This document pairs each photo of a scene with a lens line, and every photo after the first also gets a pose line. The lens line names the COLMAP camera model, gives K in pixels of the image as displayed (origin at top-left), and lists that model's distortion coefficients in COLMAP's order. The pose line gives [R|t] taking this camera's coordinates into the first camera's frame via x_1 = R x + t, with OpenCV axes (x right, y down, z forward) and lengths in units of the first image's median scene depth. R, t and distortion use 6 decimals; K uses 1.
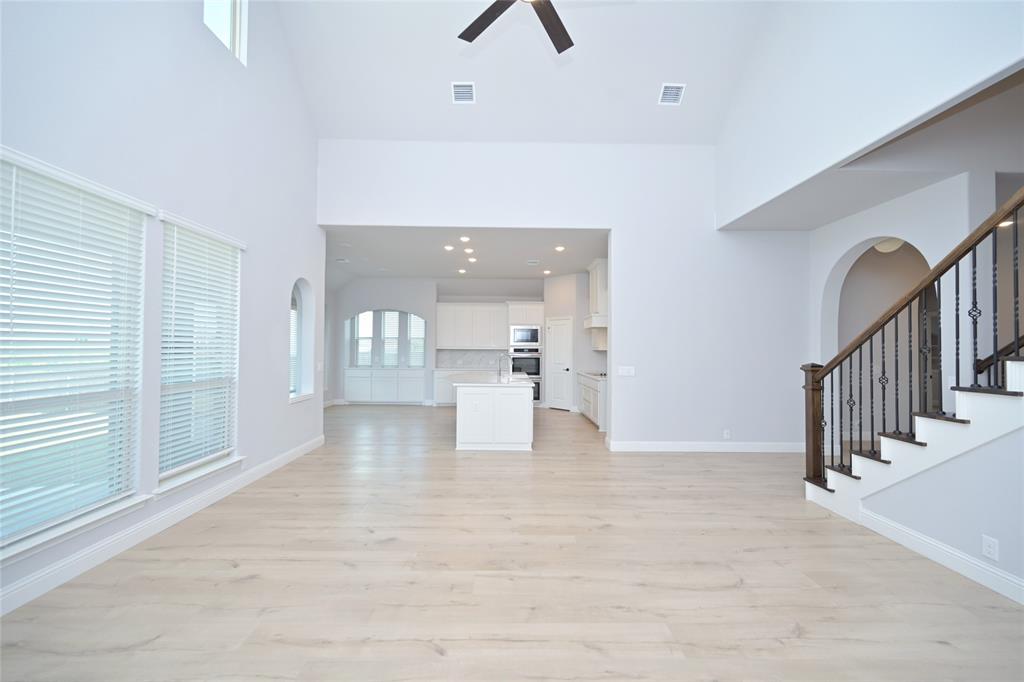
lens RADIAL K [[402.3, 0, 512.0], [0, 402.3, 341.0], [0, 0, 1]] dist [0.000770, 0.000061]
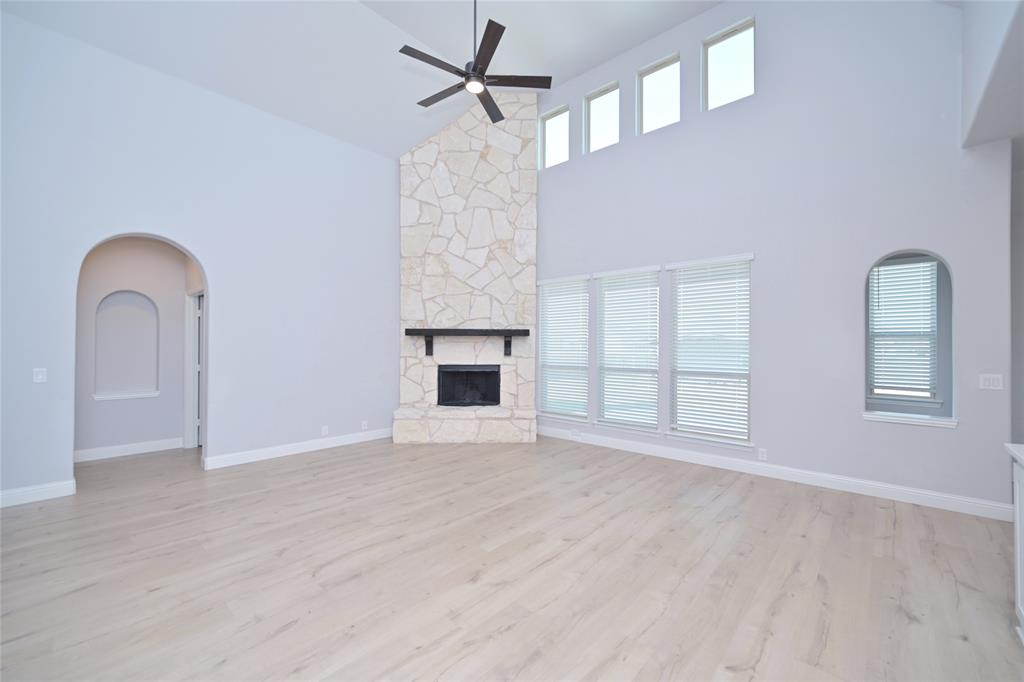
lens RADIAL K [[414.2, 0, 512.0], [0, 414.2, 341.0], [0, 0, 1]] dist [0.001031, 0.000129]
pose [[-0.682080, -0.017816, -0.731060, 0.621399], [0.003245, 0.999620, -0.027389, 0.027586], [0.731270, -0.021054, -0.681763, 1.291649]]
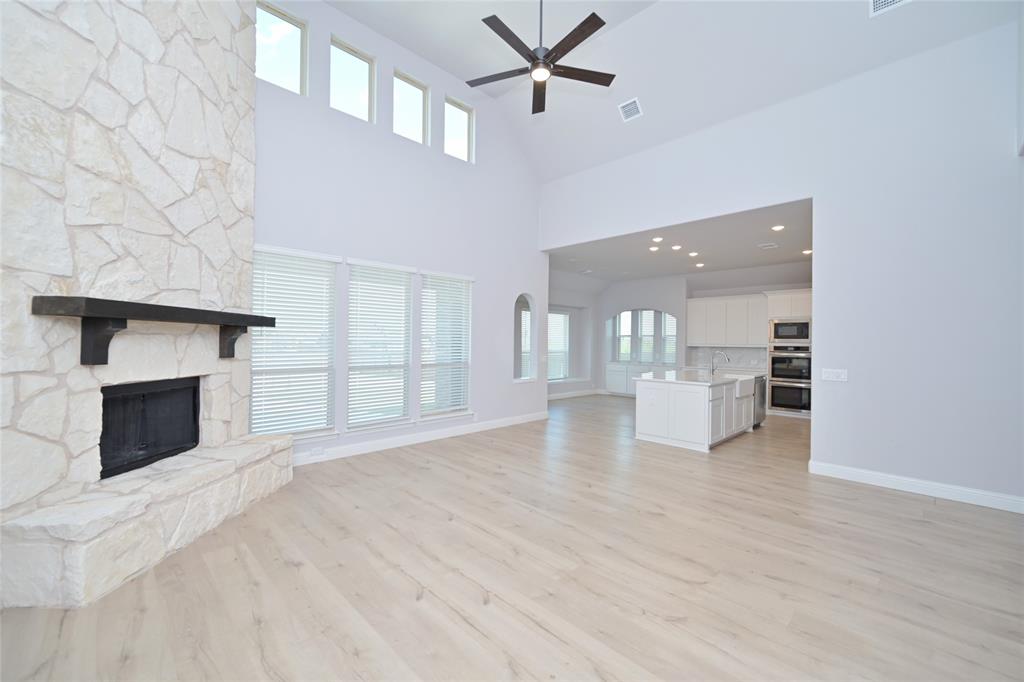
lens RADIAL K [[414.2, 0, 512.0], [0, 414.2, 341.0], [0, 0, 1]] dist [0.001031, 0.000129]
pose [[0.692030, -0.003314, -0.721862, 0.606795], [0.007255, 0.999971, 0.002364, 0.003422], [0.721833, -0.006873, 0.692033, -0.013951]]
